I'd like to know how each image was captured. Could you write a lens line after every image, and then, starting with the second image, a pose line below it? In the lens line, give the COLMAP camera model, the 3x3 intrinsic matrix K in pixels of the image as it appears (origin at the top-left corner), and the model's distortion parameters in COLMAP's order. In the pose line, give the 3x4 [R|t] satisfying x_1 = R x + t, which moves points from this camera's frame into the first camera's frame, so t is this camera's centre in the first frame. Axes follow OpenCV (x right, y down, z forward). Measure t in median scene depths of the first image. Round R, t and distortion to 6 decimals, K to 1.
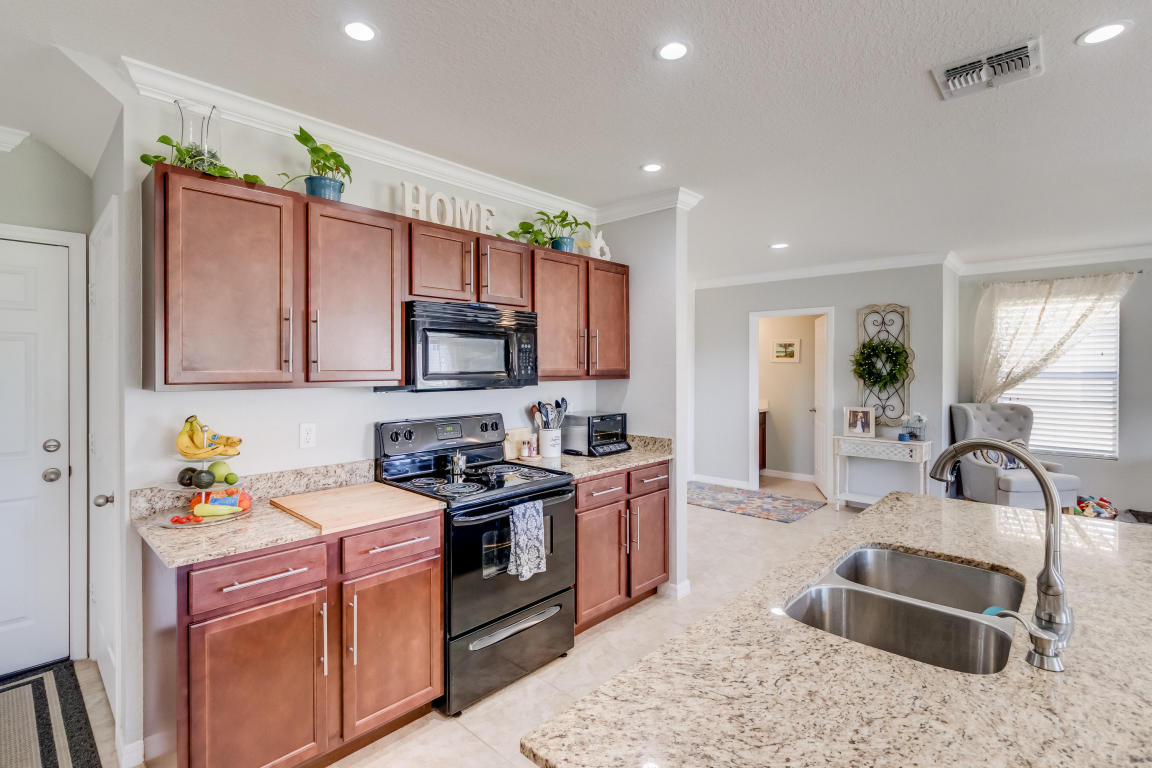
lens RADIAL K [[536.7, 0, 560.8], [0, 536.7, 362.3], [0, 0, 1]] dist [-0.001947, 0.000458]
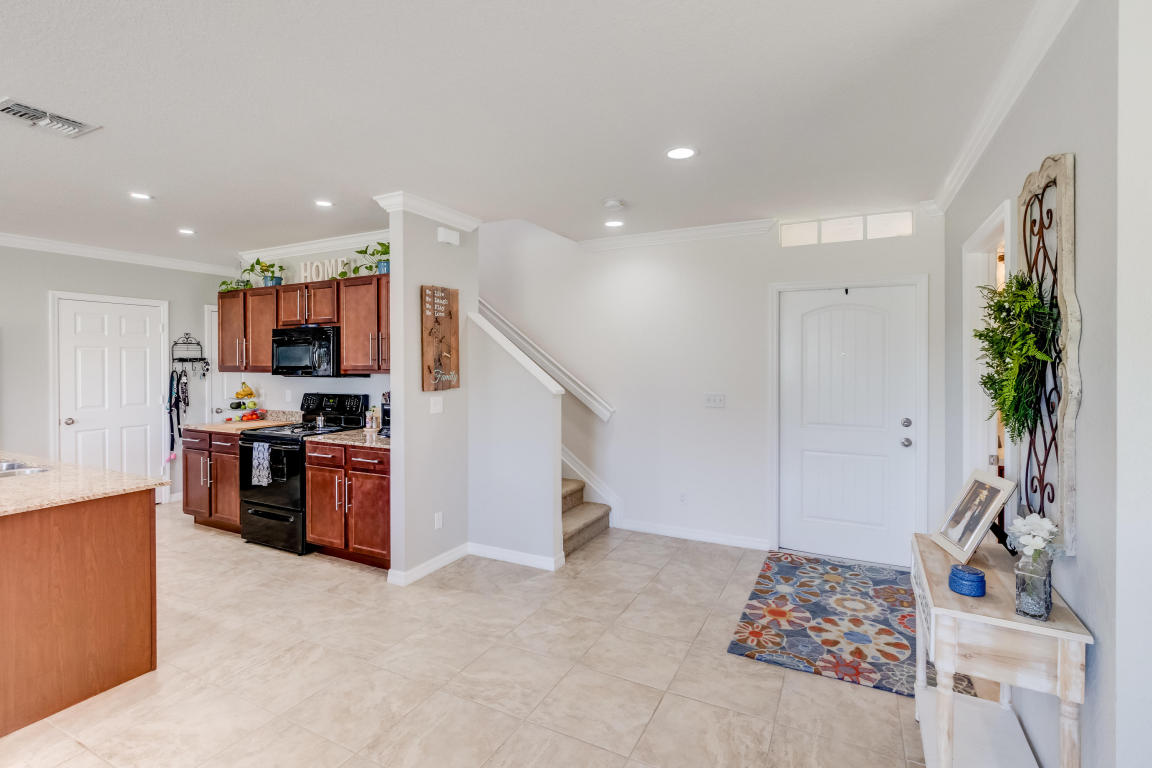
lens RADIAL K [[536.7, 0, 567.4], [0, 536.7, 362.0], [0, 0, 1]] dist [-0.001947, 0.000458]
pose [[0.290303, 0.002233, -0.956932, 1.713850], [0.009220, 0.999944, 0.005130, 0.004076], [0.956890, -0.010312, 0.290267, 1.325376]]
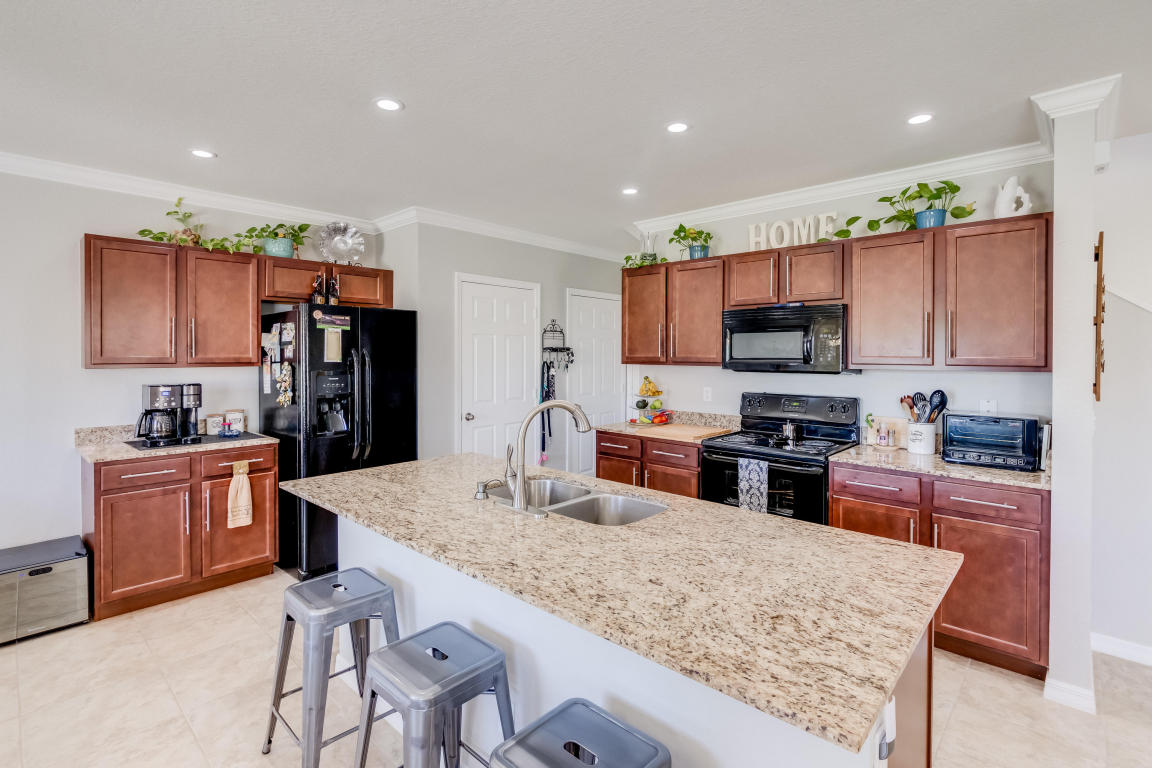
lens RADIAL K [[536.7, 0, 575.6], [0, 536.7, 356.5], [0, 0, 1]] dist [-0.001947, 0.000458]
pose [[0.026404, 0.005181, -0.999638, 1.120501], [-0.000183, 0.999987, 0.005178, 0.007281], [0.999651, 0.000046, 0.026405, 0.495216]]
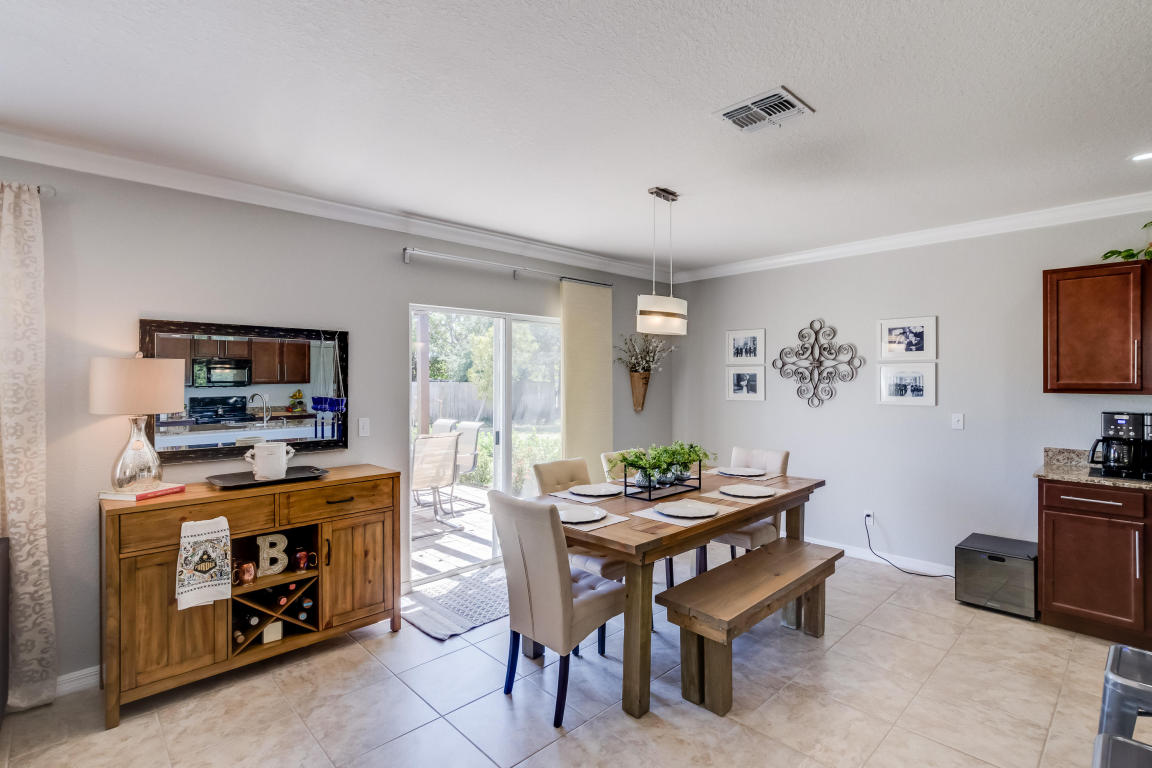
lens RADIAL K [[536.7, 0, 577.2], [0, 536.7, 378.2], [0, 0, 1]] dist [-0.001947, 0.000458]
pose [[-0.999809, -0.000267, 0.019540, 1.022563], [-0.000310, 0.999998, -0.002186, 0.007276], [-0.019539, -0.002191, -0.999807, 0.759825]]
